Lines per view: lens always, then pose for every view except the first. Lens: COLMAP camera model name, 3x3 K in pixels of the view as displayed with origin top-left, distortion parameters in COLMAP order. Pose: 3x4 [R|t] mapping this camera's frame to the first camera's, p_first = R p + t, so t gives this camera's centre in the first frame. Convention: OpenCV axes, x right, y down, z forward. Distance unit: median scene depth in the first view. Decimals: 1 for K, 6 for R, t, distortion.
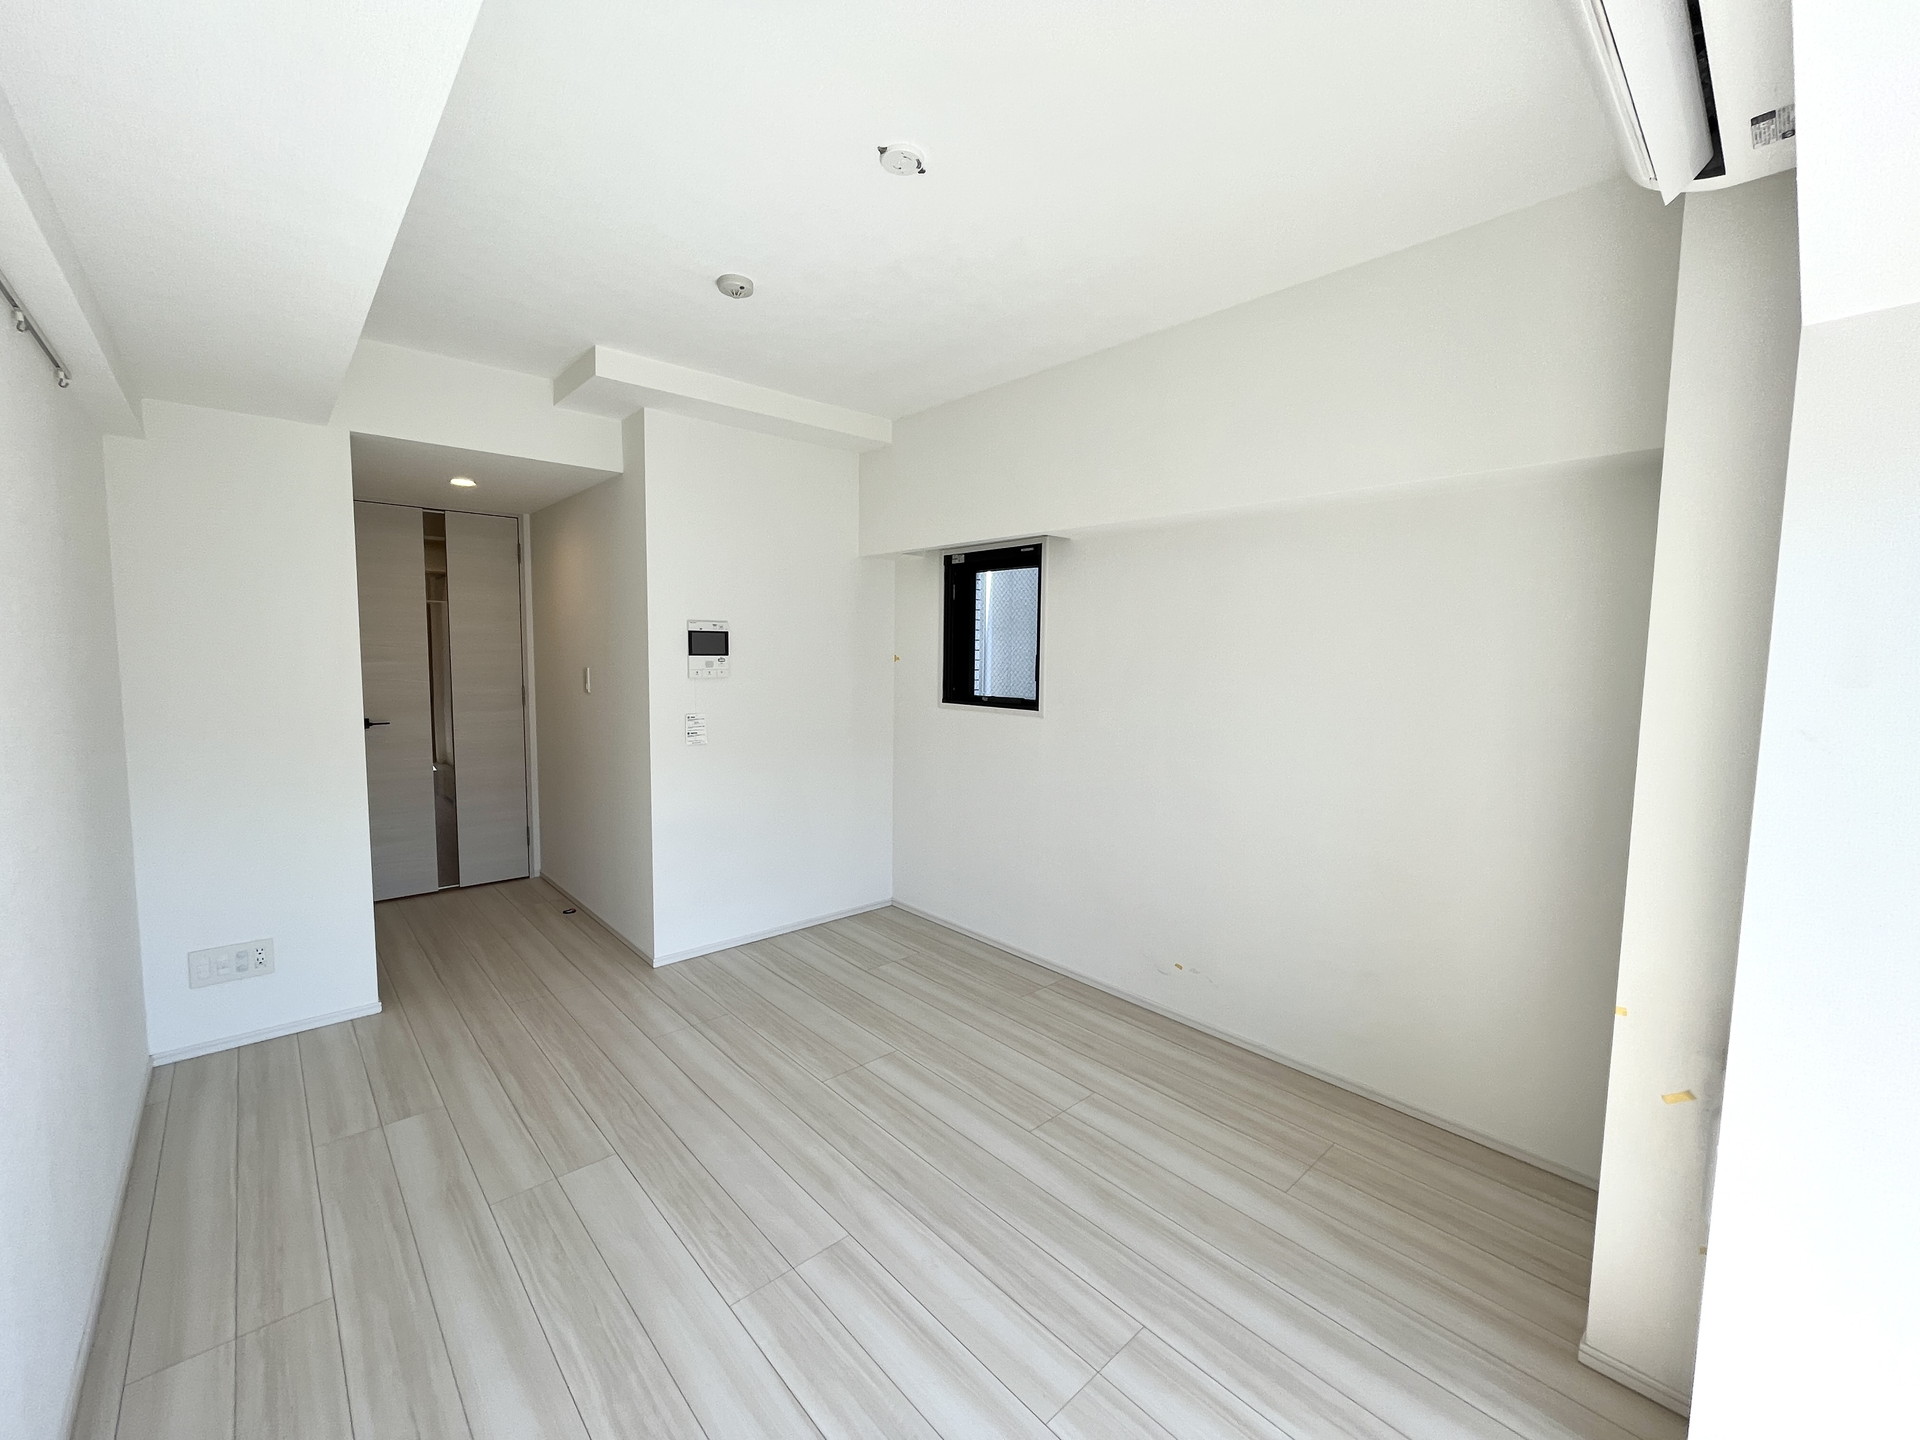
lens RADIAL K [[782.8, 0, 958.4], [0, 782.8, 710.4], [0, 0, 1]] dist [-0.004508, 0.000502]
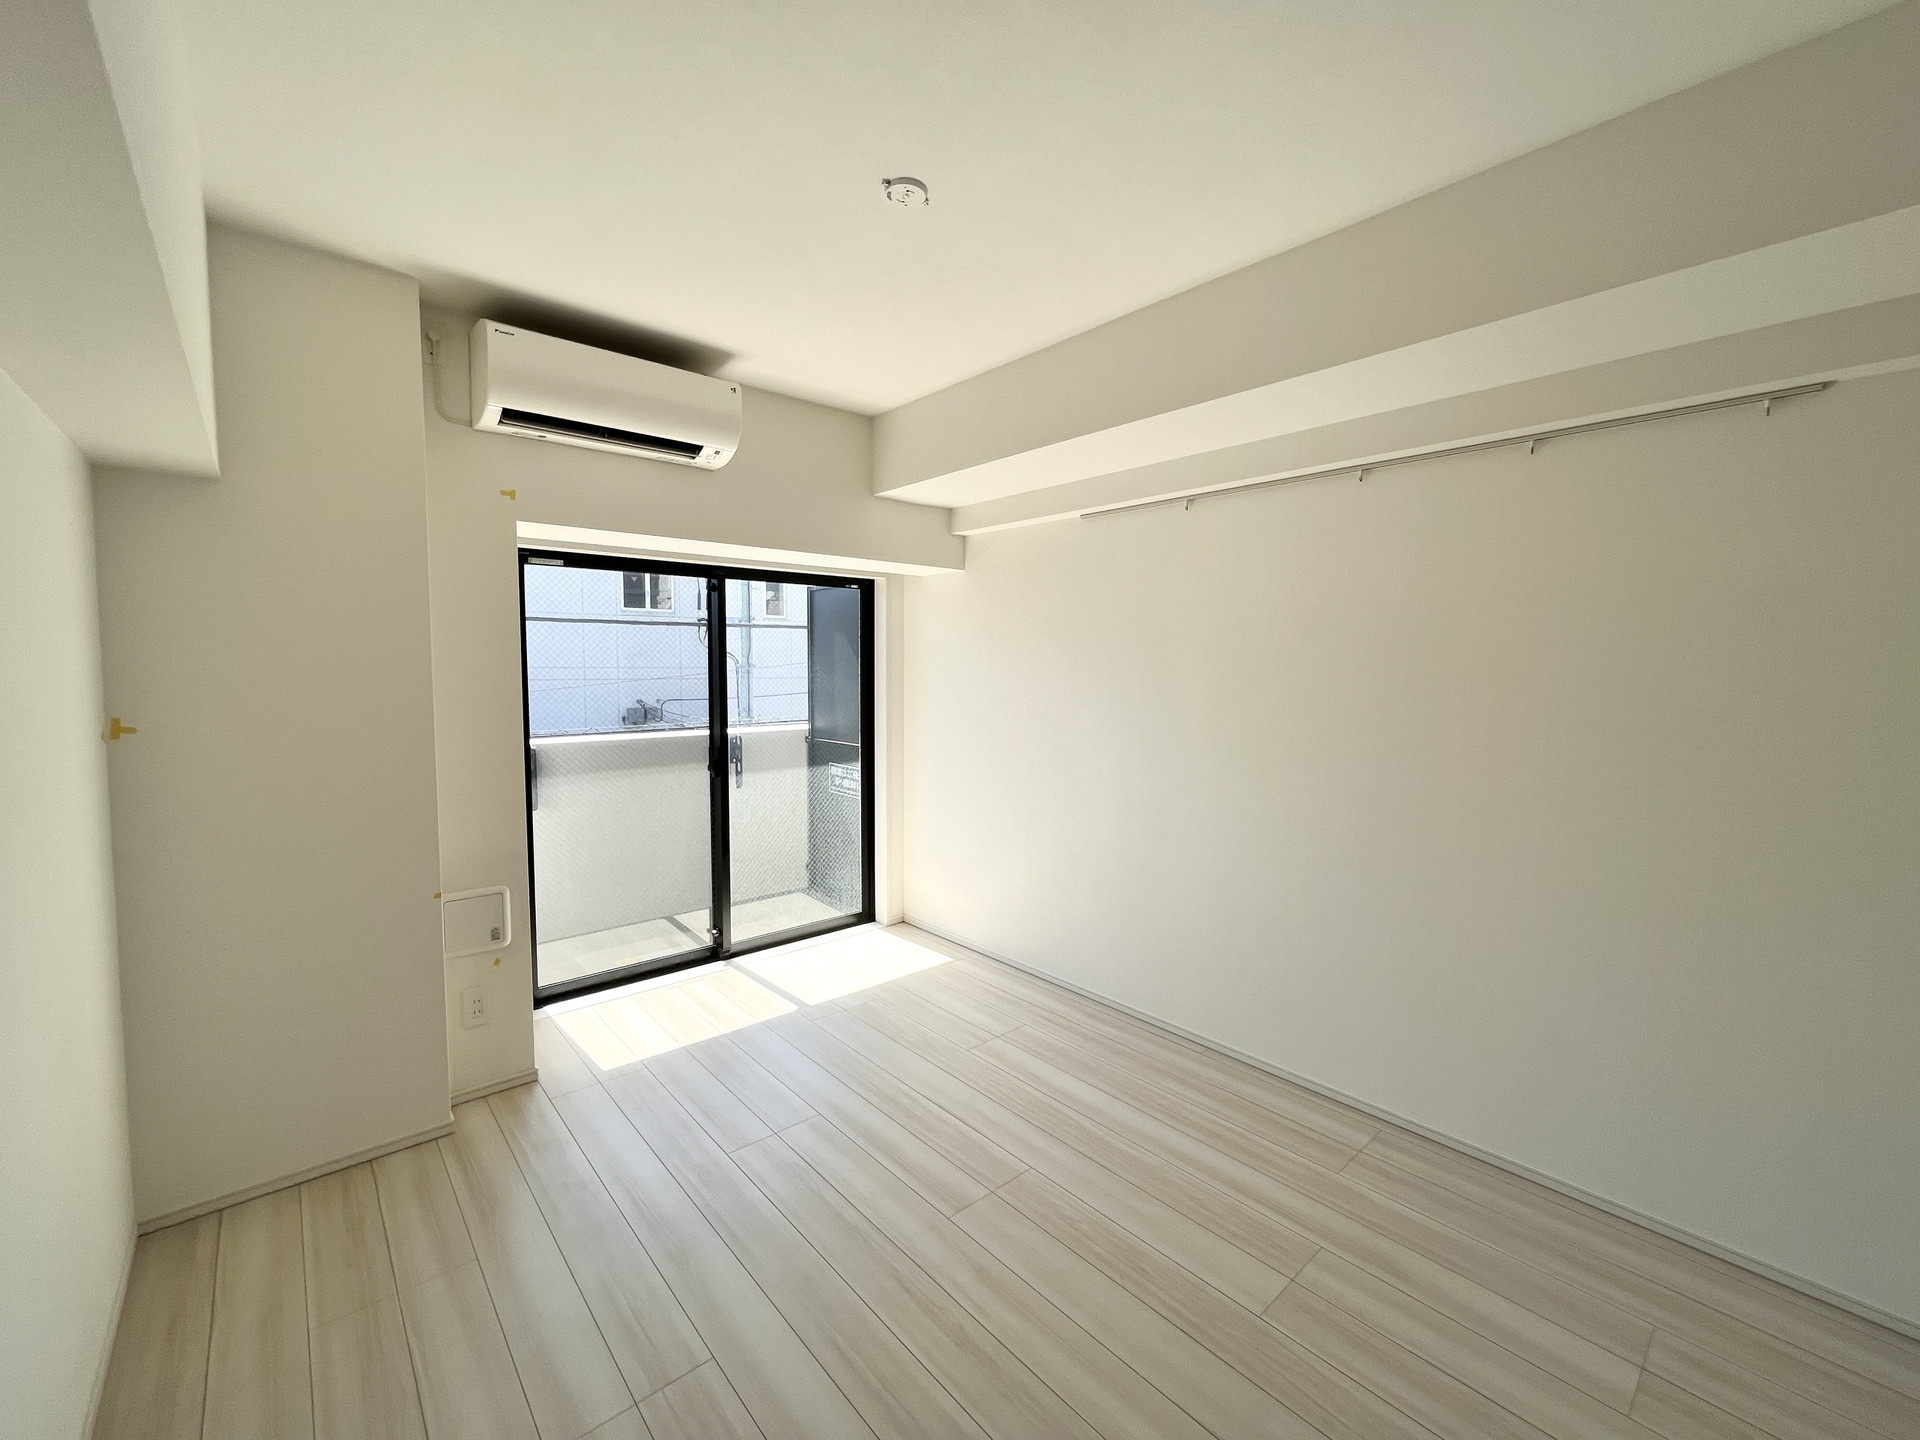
lens RADIAL K [[782.8, 0, 956.1], [0, 782.8, 732.2], [0, 0, 1]] dist [-0.004508, 0.000502]
pose [[-0.999555, -0.020517, 0.021666, -0.119039], [-0.016539, 0.985302, 0.170019, -0.123629], [-0.024836, 0.169584, -0.985203, 1.454727]]
